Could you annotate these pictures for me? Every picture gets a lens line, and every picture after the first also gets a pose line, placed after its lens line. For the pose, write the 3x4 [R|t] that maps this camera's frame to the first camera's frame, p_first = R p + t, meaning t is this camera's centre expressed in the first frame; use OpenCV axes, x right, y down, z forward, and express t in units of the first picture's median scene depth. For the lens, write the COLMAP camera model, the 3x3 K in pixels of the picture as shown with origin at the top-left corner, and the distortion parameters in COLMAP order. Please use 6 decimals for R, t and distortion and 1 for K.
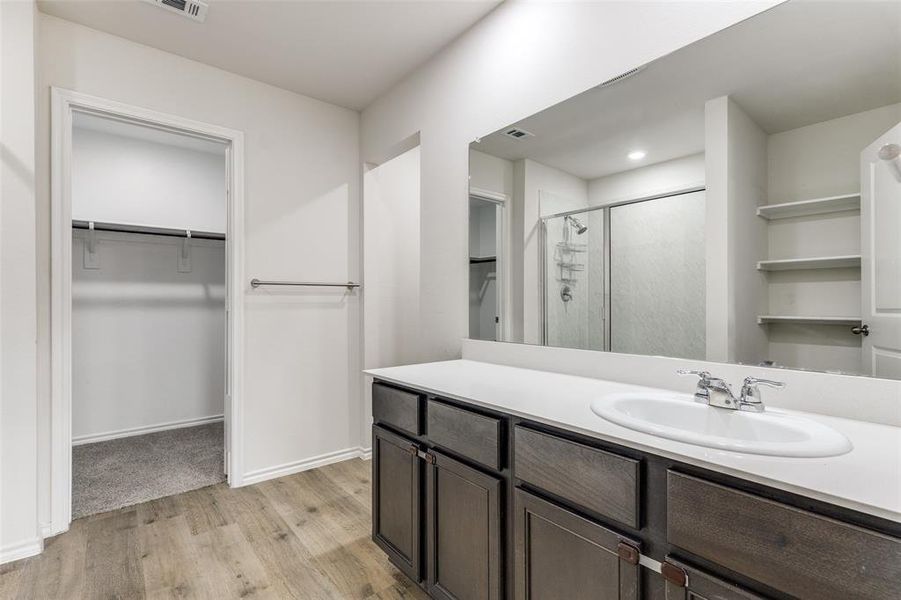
lens RADIAL K [[405.6, 0, 450.5], [0, 405.6, 300.0], [0, 0, 1]] dist [-0.014577, 0.000312]
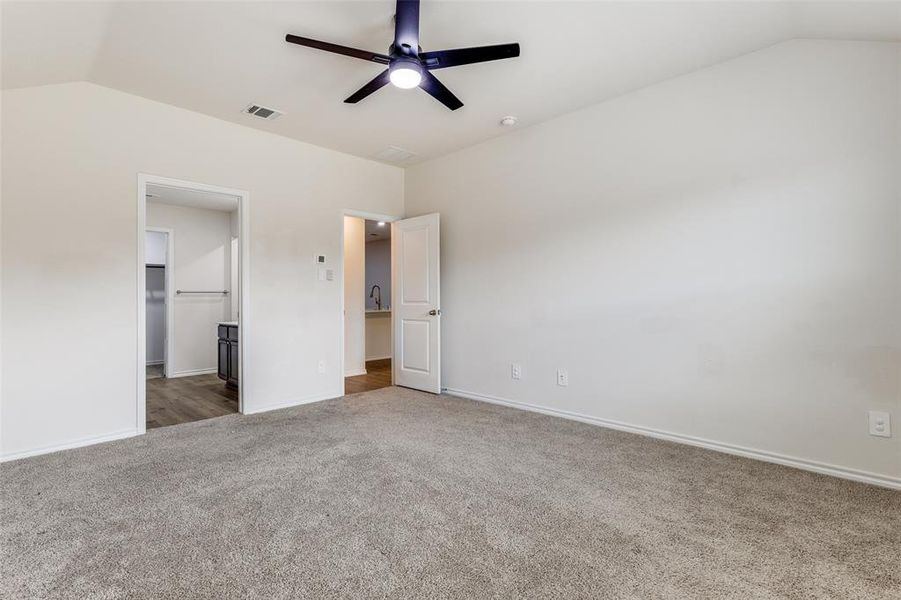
lens RADIAL K [[405.6, 0, 450.5], [0, 405.6, 300.0], [0, 0, 1]] dist [-0.014577, 0.000312]
pose [[0.992710, -0.004025, 0.120463, 0.720883], [0.003553, 0.999985, 0.004134, 0.002331], [-0.120478, -0.003676, 0.992709, -1.365171]]
